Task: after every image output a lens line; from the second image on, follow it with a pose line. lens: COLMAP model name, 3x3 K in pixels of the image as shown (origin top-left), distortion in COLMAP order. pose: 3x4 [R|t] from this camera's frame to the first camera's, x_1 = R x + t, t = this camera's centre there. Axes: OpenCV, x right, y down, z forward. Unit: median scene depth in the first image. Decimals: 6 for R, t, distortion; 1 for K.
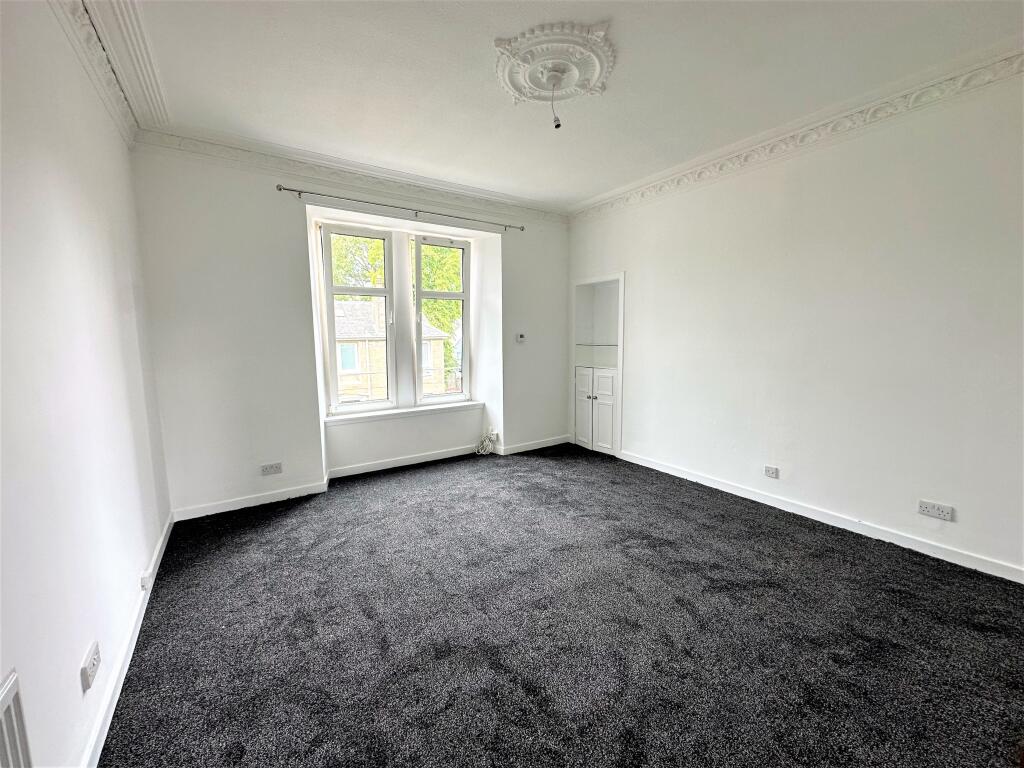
lens RADIAL K [[410.2, 0, 512.9], [0, 410.2, 381.9], [0, 0, 1]] dist [0.000465, 0.000167]
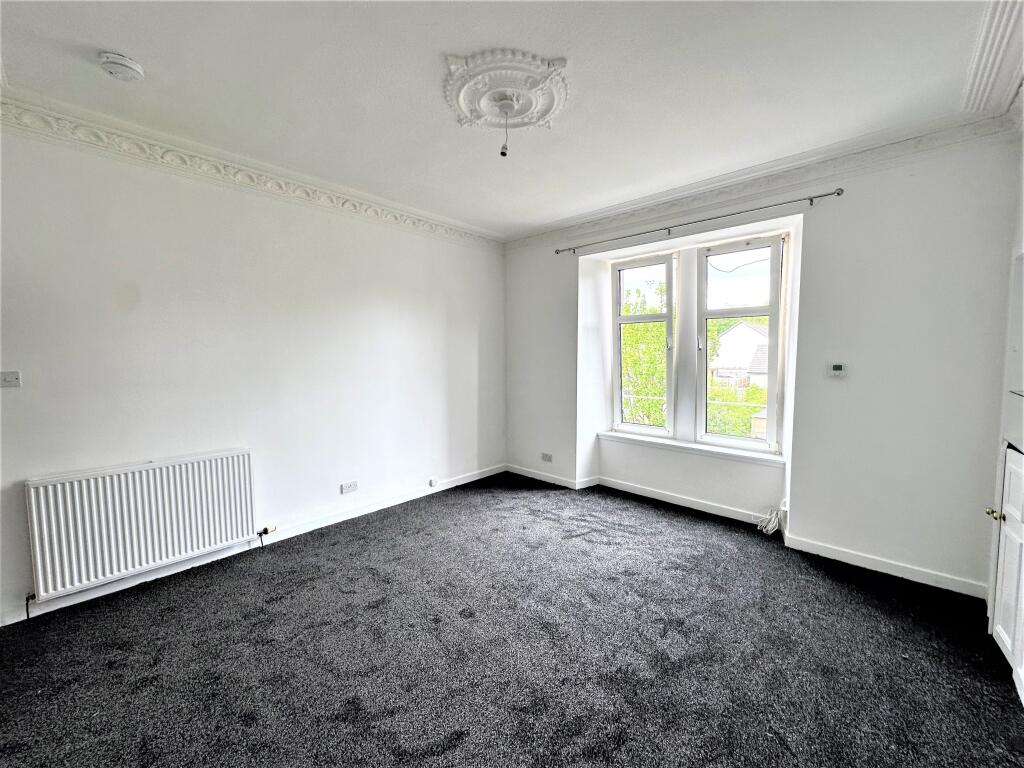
lens RADIAL K [[410.2, 0, 513.5], [0, 410.2, 382.7], [0, 0, 1]] dist [0.000465, 0.000167]
pose [[0.220844, 0.076619, -0.972295, 0.614596], [-0.113845, 0.992120, 0.052323, -0.081596], [0.968642, 0.099136, 0.227827, 0.490283]]
